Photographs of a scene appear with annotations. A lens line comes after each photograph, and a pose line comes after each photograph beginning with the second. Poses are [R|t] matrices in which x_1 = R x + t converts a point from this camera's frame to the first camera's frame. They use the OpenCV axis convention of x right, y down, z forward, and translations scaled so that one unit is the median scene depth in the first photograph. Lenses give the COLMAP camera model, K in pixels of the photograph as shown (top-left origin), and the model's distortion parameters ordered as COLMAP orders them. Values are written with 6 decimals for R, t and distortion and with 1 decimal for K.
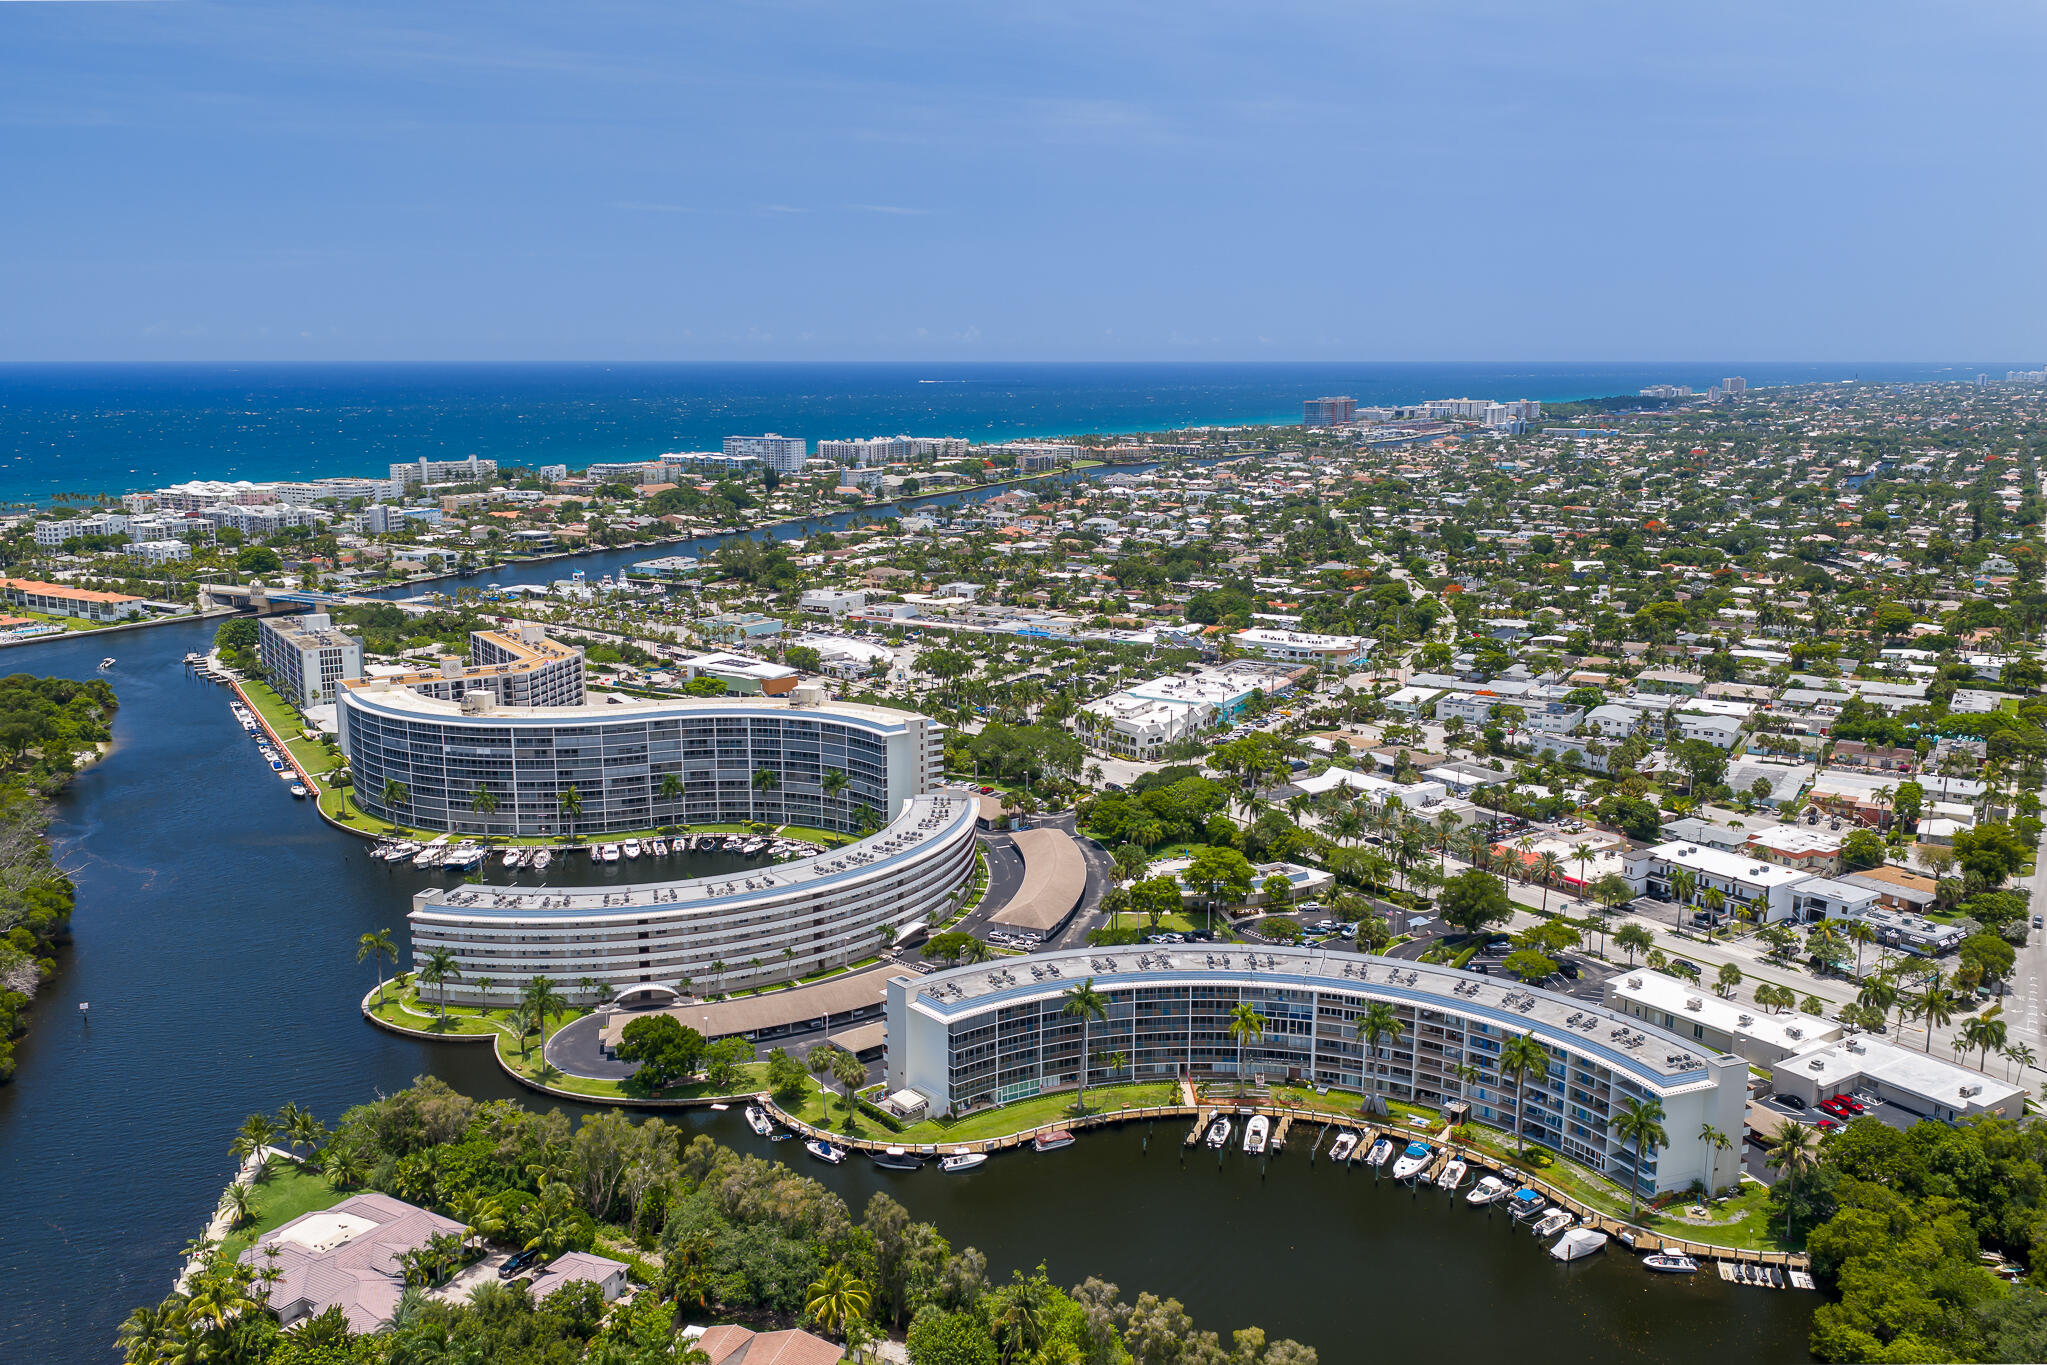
lens RADIAL K [[1719.1, 0, 1023.5], [0, 1719.1, 682.5], [0, 0, 1]] dist [0.037465, -0.071916]
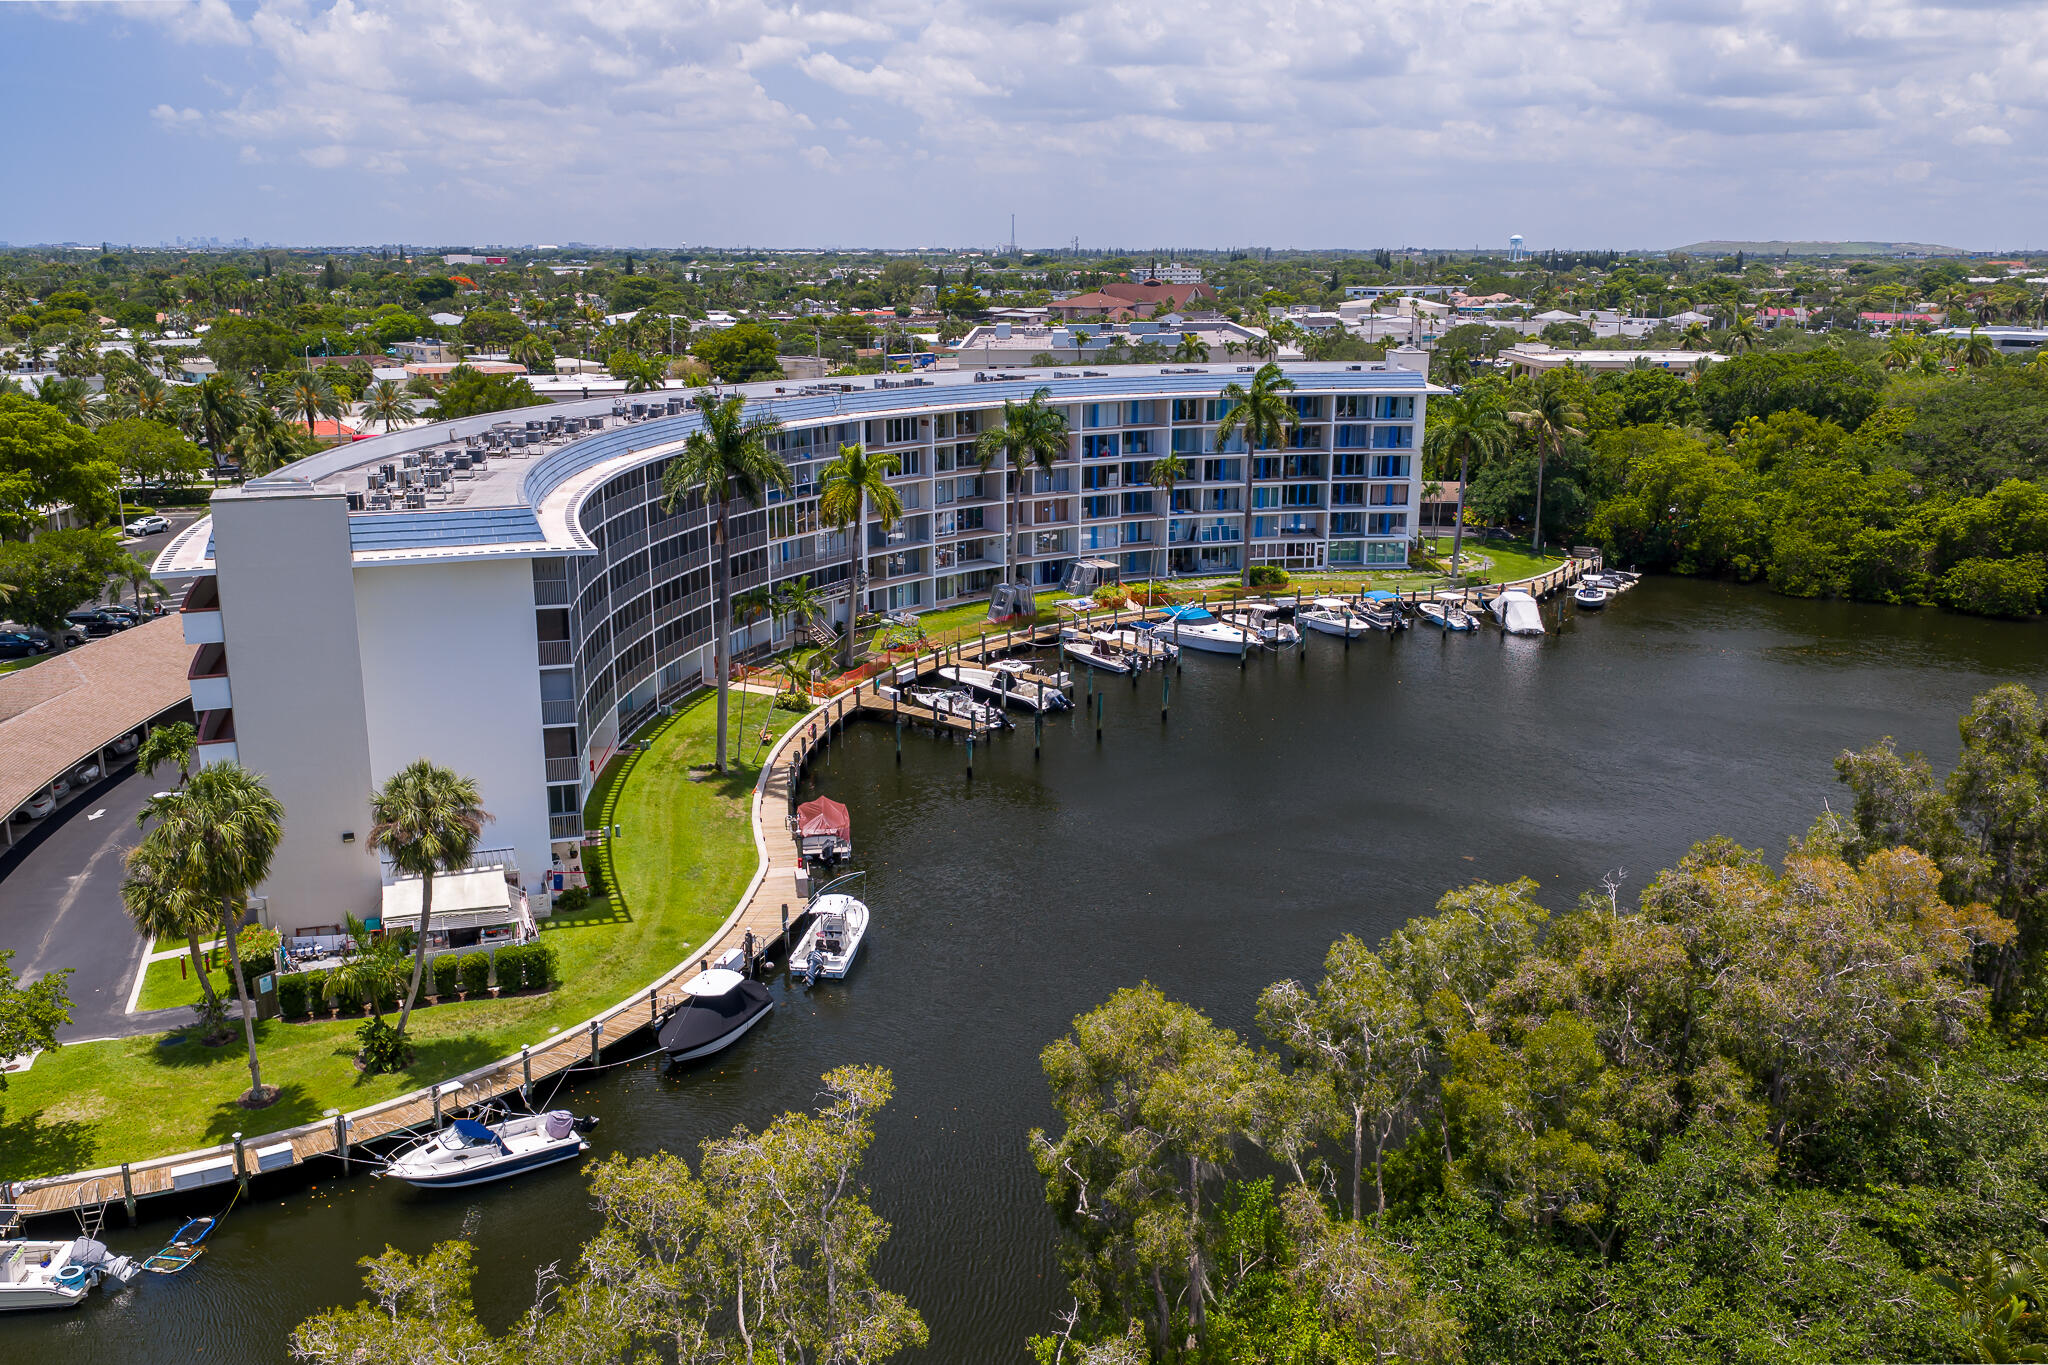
lens RADIAL K [[1720.0, 0, 1024.0], [0, 1720.0, 682.5], [0, 0, 1]] dist [0.037465, -0.071916]
pose [[0.336982, -0.231196, 0.912684, -0.241510], [0.175273, 0.967841, 0.180454, 0.152444], [-0.925053, 0.099159, 0.366667, 0.704055]]
